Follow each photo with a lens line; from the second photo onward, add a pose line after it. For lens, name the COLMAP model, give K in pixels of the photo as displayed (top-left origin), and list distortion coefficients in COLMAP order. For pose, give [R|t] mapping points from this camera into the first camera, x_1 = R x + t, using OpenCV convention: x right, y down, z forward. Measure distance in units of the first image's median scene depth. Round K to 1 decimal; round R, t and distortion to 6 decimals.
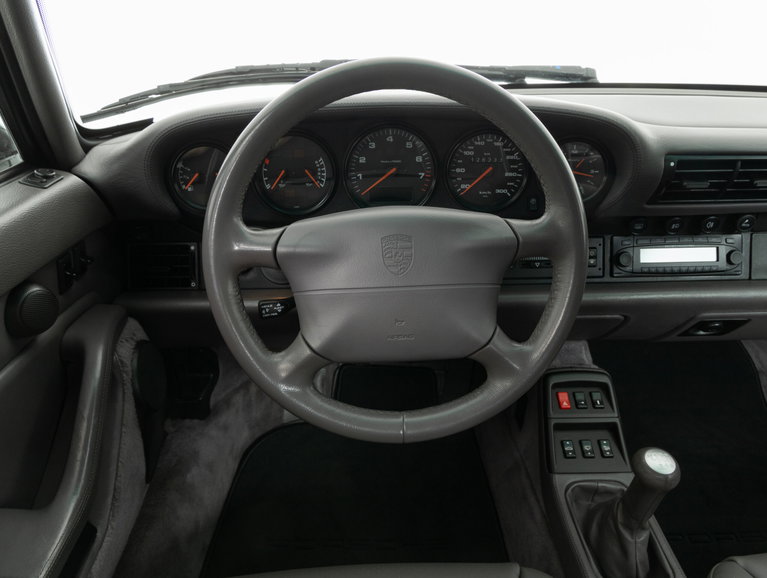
lens RADIAL K [[582.3, 0, 383.5], [0, 582.3, 289.0], [0, 0, 1]] dist [0.009072, -0.002391]
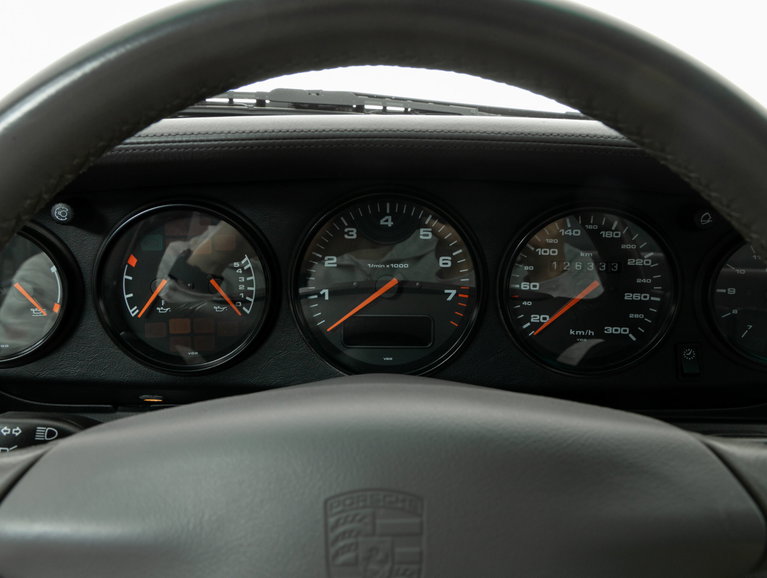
lens RADIAL K [[608.7, 0, 383.5], [0, 608.7, 289.0], [0, 0, 1]] dist [0.010917, 0.005641]
pose [[0.999094, 0.019941, -0.037592, 0.028831], [-0.026451, 0.983030, -0.181527, -0.106856], [0.033335, 0.182357, 0.982667, 0.500938]]
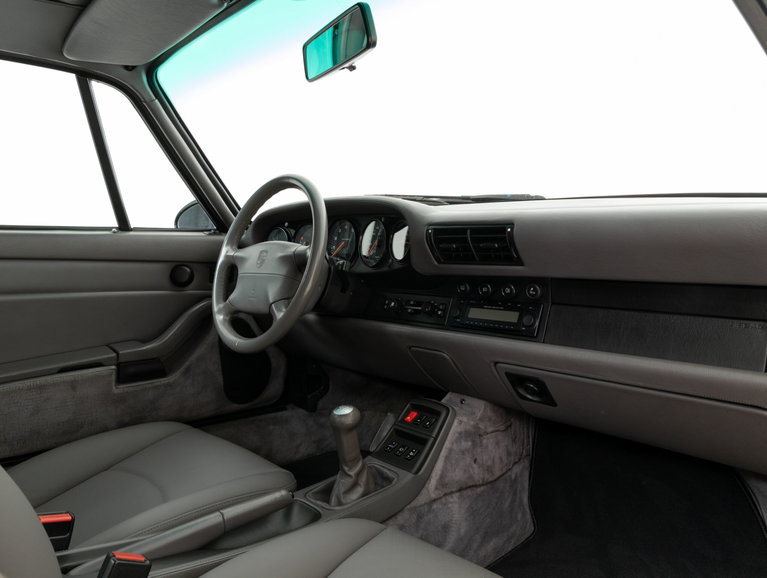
lens RADIAL K [[608.7, 0, 383.5], [0, 608.7, 289.0], [0, 0, 1]] dist [0.010917, 0.005641]
pose [[0.643761, 0.048618, -0.763680, 1.503160], [-0.306132, 0.931002, -0.198791, 0.251835], [0.701323, 0.361761, 0.614227, 0.009770]]
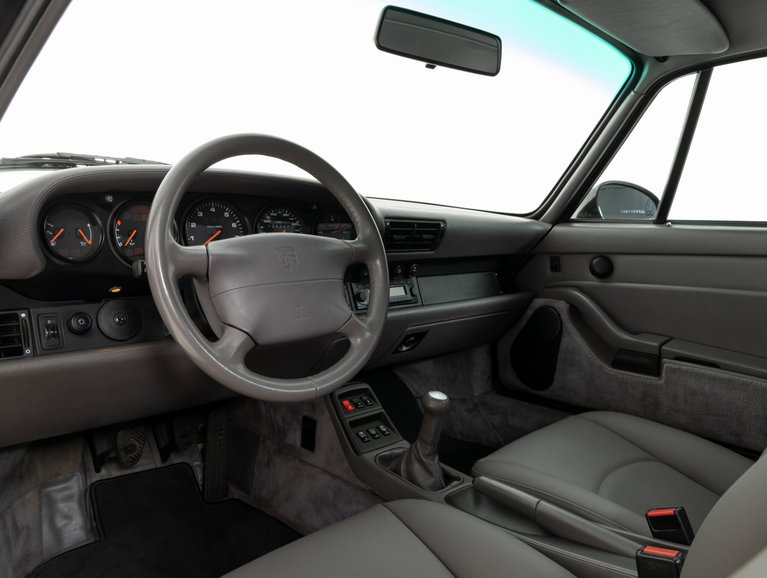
lens RADIAL K [[569.7, 0, 383.5], [0, 569.7, 289.0], [0, 0, 1]] dist [-0.007402, -0.004505]
pose [[0.748101, -0.062320, 0.660652, -0.551415], [0.263715, 0.941507, -0.209809, 0.274790], [-0.608933, 0.331182, 0.720777, -0.087732]]
